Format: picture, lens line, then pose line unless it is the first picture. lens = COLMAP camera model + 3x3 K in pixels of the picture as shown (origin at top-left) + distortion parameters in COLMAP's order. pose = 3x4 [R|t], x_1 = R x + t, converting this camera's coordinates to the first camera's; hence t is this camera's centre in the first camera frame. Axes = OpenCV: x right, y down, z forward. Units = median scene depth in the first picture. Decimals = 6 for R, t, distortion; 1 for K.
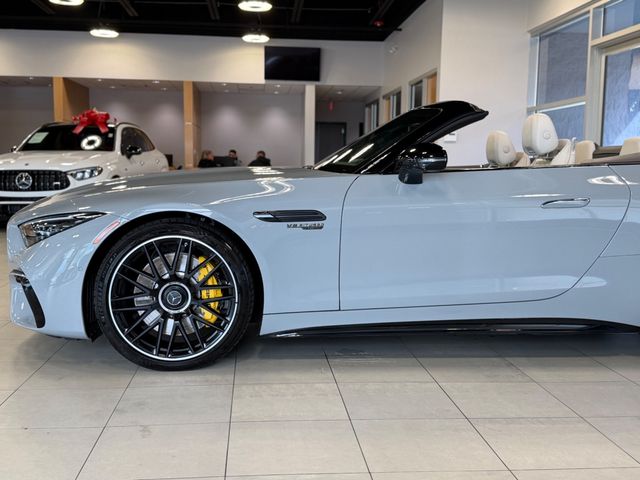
lens RADIAL K [[715.5, 0, 321.0], [0, 715.5, 242.6], [0, 0, 1]] dist [0.059513, 0.000000]
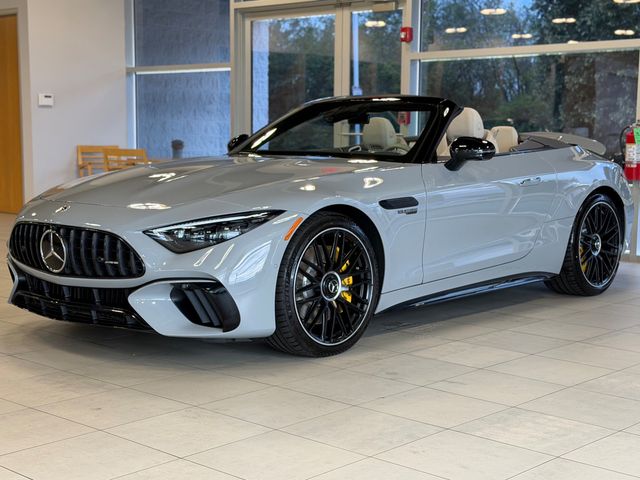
lens RADIAL K [[1038.0, 0, 333.9], [0, 1038.0, 230.9], [0, 0, 1]] dist [0.148410, 0.000000]
pose [[0.729113, -0.070852, 0.680716, -0.457957], [0.072290, 0.997036, 0.026347, -0.016411], [-0.680565, 0.029999, 0.732073, -0.048294]]
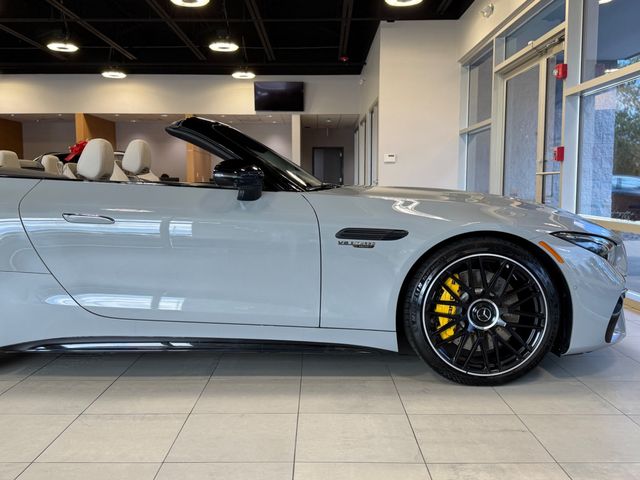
lens RADIAL K [[635.1, 0, 316.1], [0, 635.1, 236.6], [0, 0, 1]] dist [0.071247, 0.000000]
pose [[0.994860, -0.006414, -0.101061, 0.202063], [0.003516, 0.999578, -0.028824, 0.001920], [0.101204, 0.028321, 0.994463, 0.019785]]
